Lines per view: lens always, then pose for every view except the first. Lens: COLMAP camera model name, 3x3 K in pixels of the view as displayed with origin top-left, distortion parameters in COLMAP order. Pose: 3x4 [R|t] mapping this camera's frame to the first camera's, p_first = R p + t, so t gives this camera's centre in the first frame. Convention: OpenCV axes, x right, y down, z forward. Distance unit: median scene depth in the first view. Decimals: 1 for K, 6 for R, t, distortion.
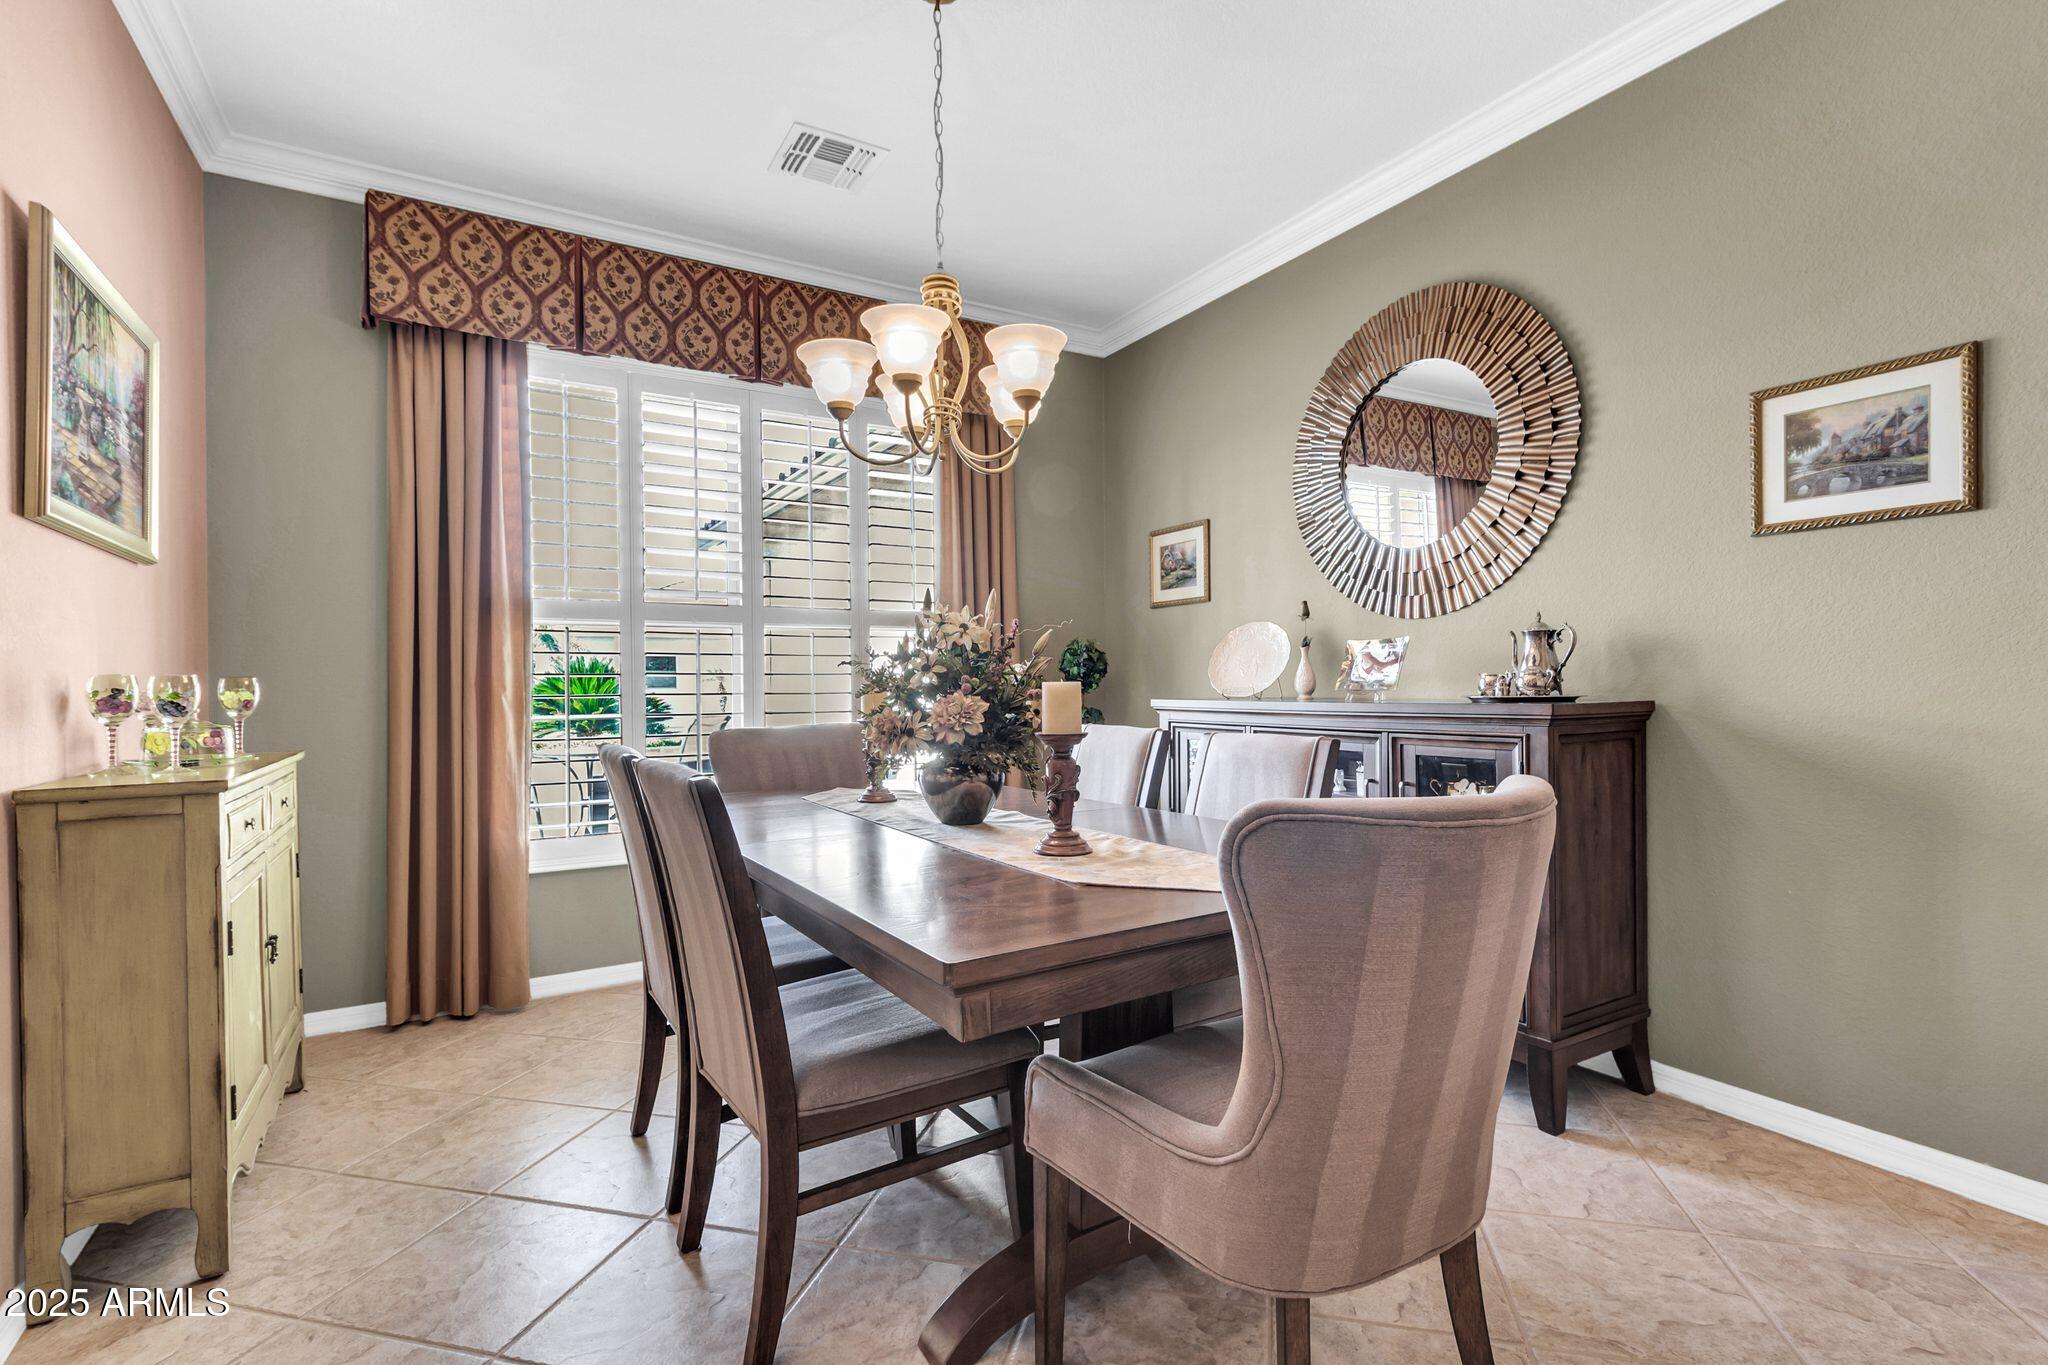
lens RADIAL K [[944.1, 0, 1040.8], [0, 944.1, 685.1], [0, 0, 1]] dist [0.002720, 0.000233]
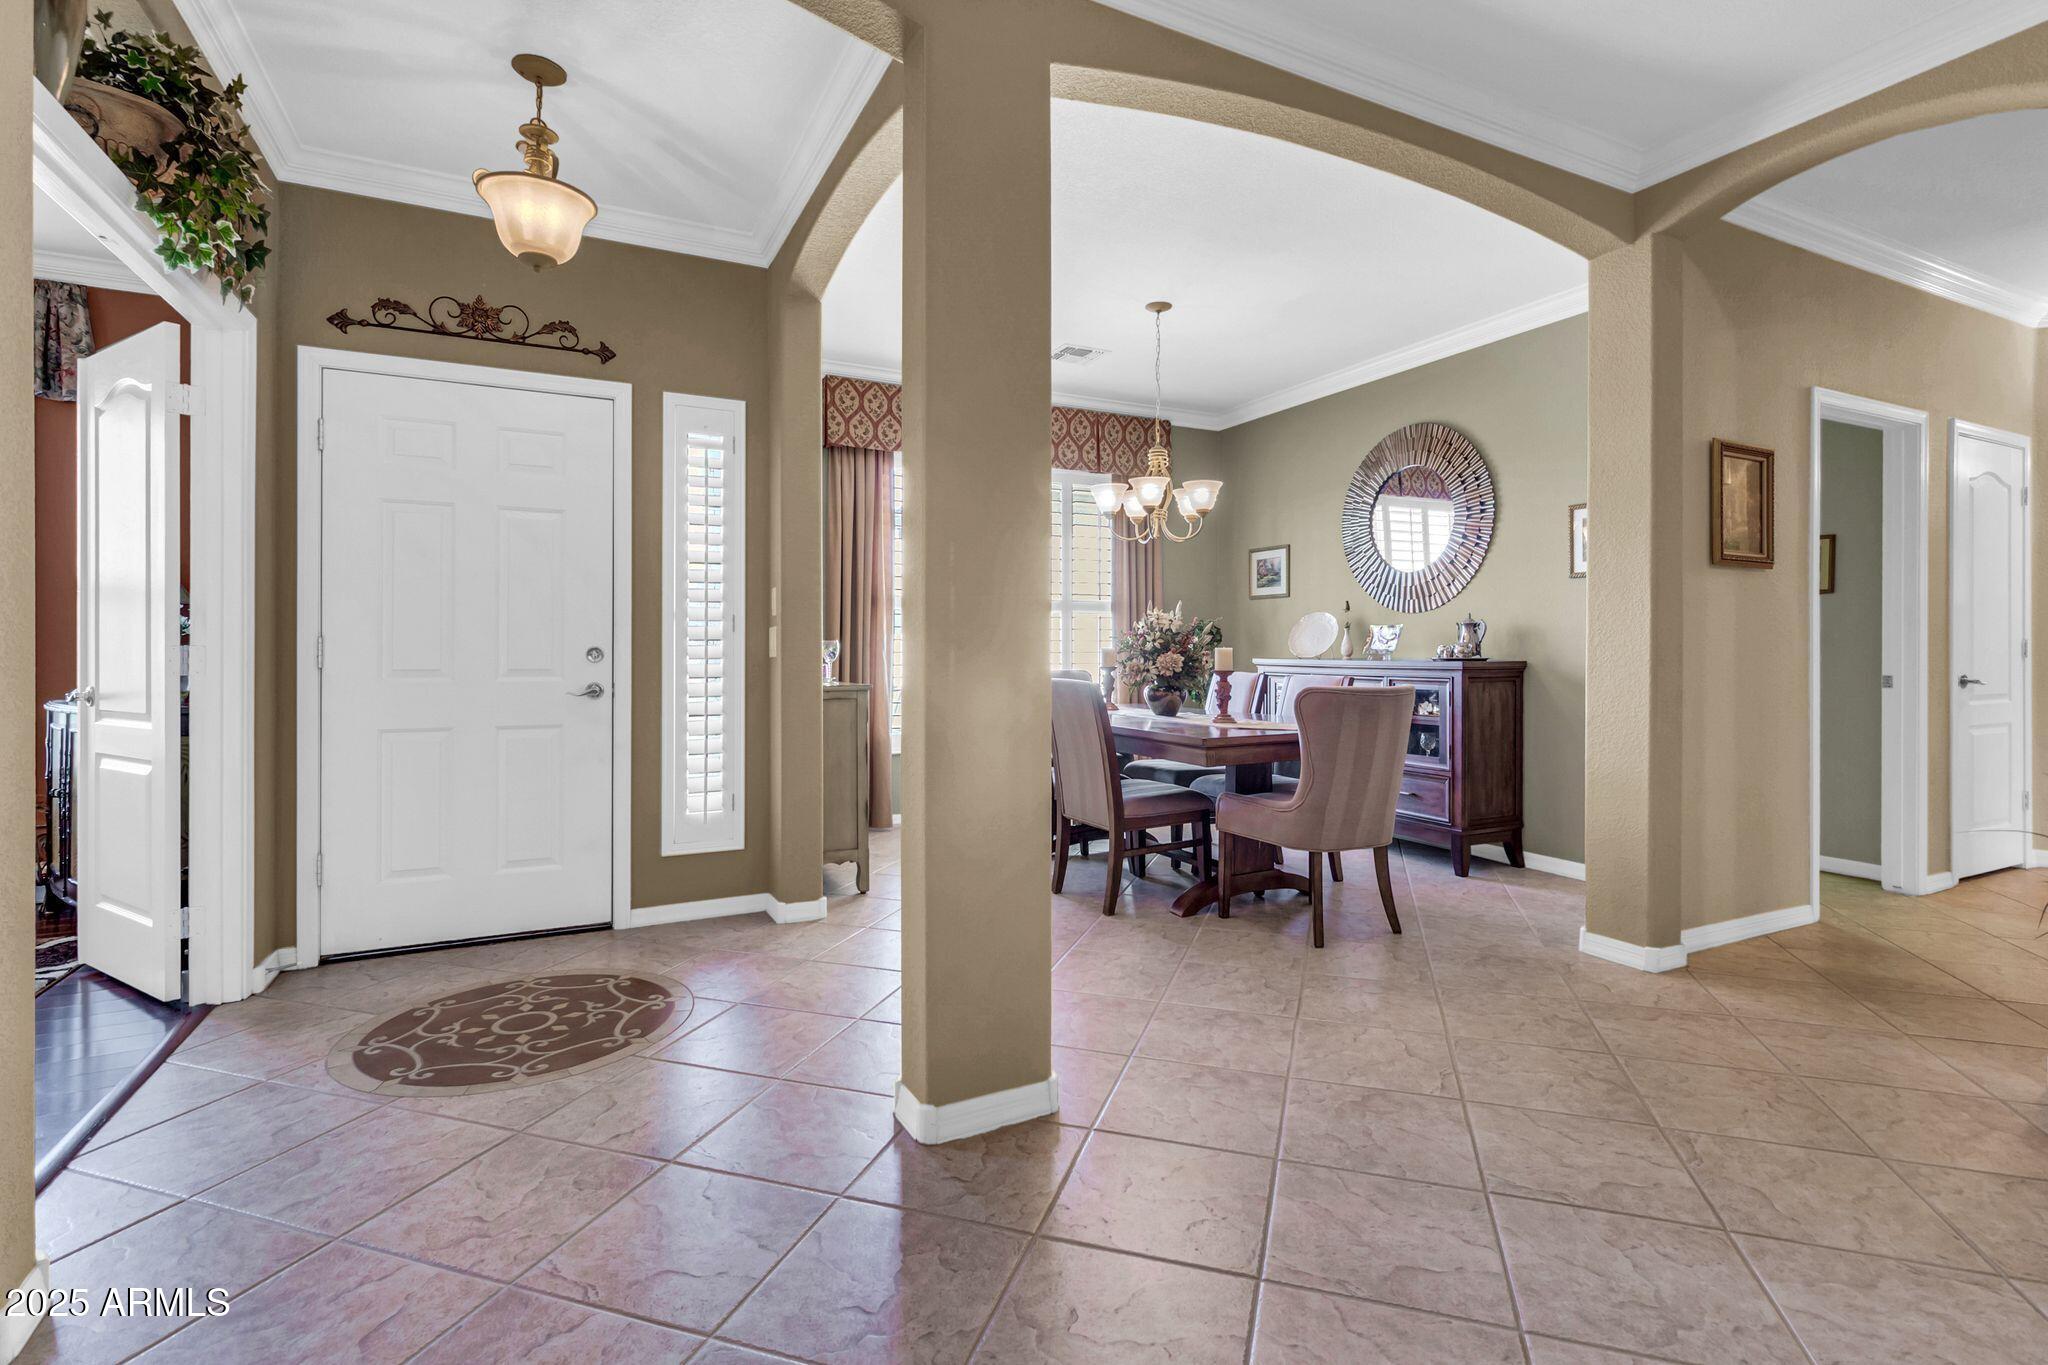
lens RADIAL K [[944.1, 0, 1039.2], [0, 944.1, 650.1], [0, 0, 1]] dist [0.002720, 0.000233]
pose [[0.996809, 0.012138, -0.078897, -0.167972], [-0.012031, 0.999926, 0.001833, 0.002848], [0.078913, -0.000878, 0.996881, -0.909174]]
